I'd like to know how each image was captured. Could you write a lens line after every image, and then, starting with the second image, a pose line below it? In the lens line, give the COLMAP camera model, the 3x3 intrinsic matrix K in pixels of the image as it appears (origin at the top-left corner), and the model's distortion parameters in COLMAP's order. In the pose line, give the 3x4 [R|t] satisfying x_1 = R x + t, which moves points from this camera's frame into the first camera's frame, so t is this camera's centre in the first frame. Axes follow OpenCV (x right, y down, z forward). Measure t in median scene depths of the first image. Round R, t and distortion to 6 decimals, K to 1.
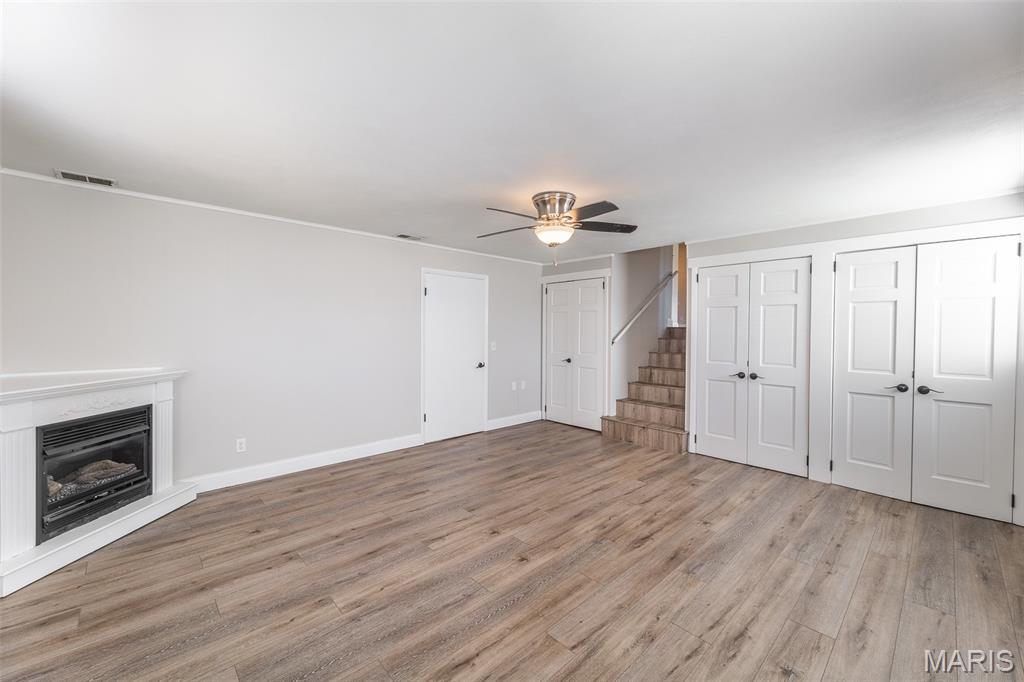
lens RADIAL K [[404.6, 0, 509.4], [0, 404.6, 336.2], [0, 0, 1]] dist [0.007694, -0.000721]
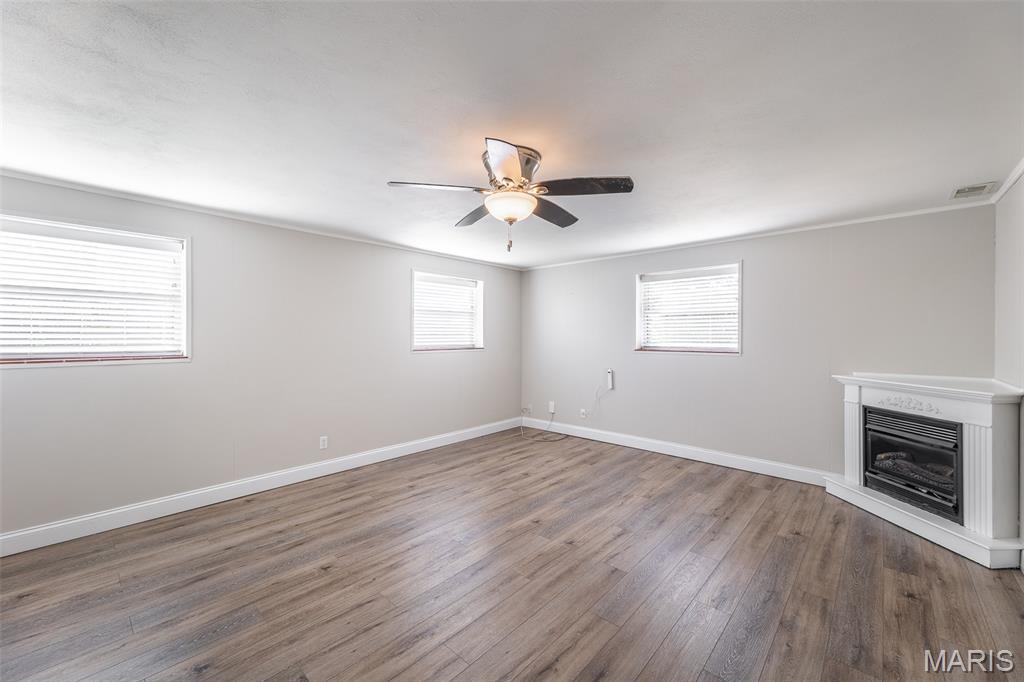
lens RADIAL K [[404.6, 0, 514.1], [0, 404.6, 337.6], [0, 0, 1]] dist [0.007694, -0.000721]
pose [[-0.996317, -0.007959, -0.085379, 0.180282], [-0.009564, 0.999785, 0.018405, -0.028826], [0.085214, 0.019154, -0.996179, 1.885658]]
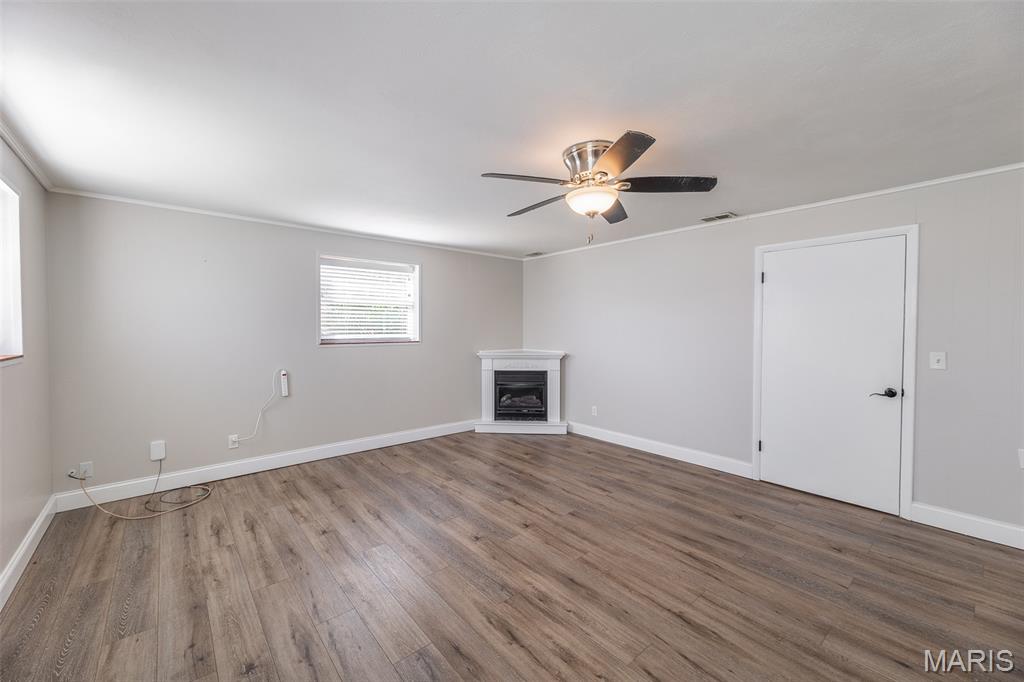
lens RADIAL K [[404.6, 0, 512.8], [0, 404.6, 335.2], [0, 0, 1]] dist [0.007694, -0.000721]
pose [[-0.041032, 0.010950, -0.999098, 0.946698], [-0.016127, 0.999802, 0.011620, -0.008145], [0.999028, 0.016589, -0.040847, 0.962456]]
